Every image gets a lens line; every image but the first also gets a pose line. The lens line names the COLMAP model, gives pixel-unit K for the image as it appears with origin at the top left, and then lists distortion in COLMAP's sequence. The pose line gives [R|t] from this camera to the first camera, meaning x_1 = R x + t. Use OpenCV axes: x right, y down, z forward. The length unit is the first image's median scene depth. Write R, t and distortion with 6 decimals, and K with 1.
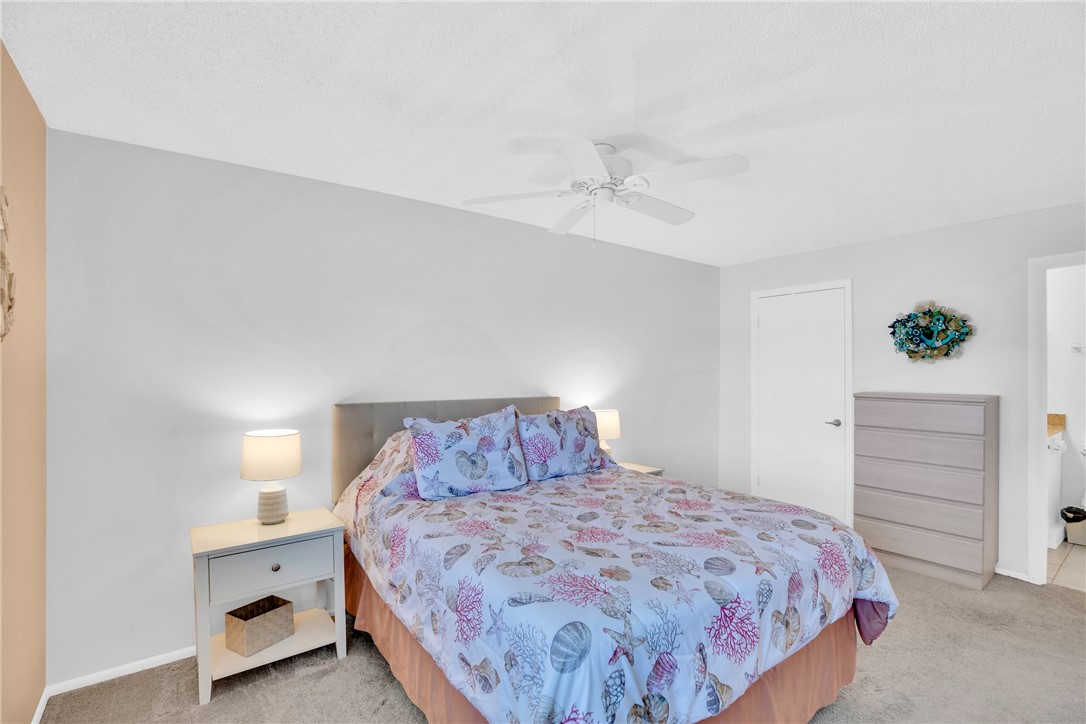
lens RADIAL K [[499.5, 0, 552.9], [0, 499.5, 370.0], [0, 0, 1]] dist [-0.047221, 0.014942]
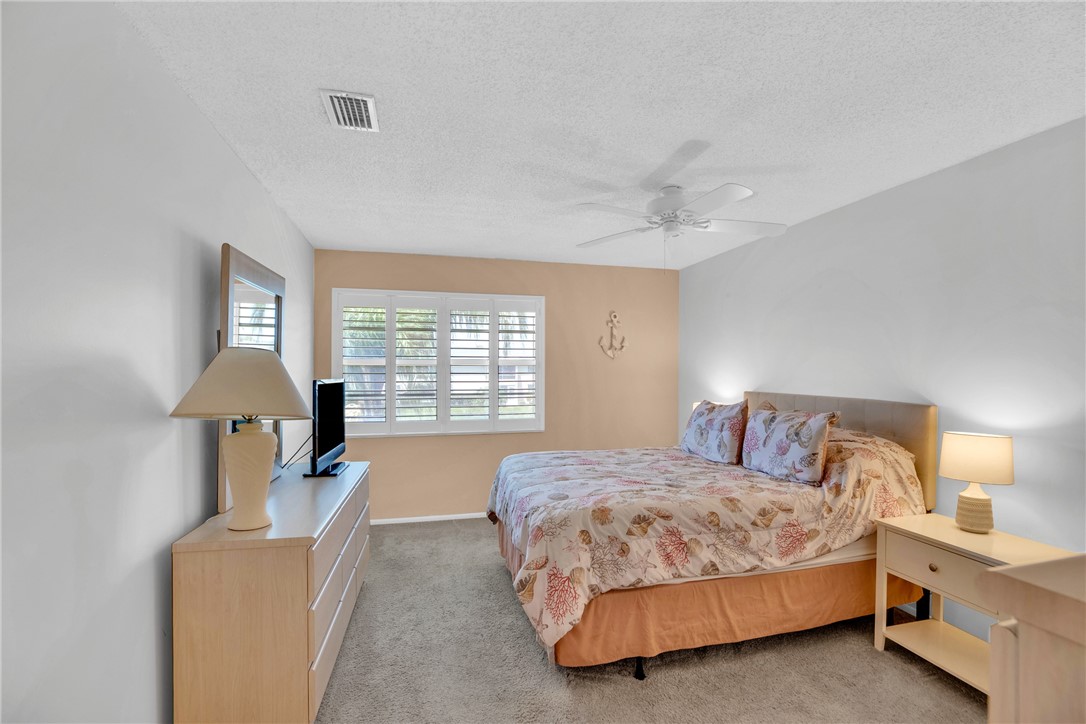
lens RADIAL K [[499.5, 0, 552.9], [0, 499.5, 370.0], [0, 0, 1]] dist [-0.047221, 0.014942]
pose [[-0.367694, -0.006551, -0.929924, 1.091700], [-0.016853, 0.999858, -0.000380, 0.015084], [0.929794, 0.015533, -0.367752, 0.970671]]
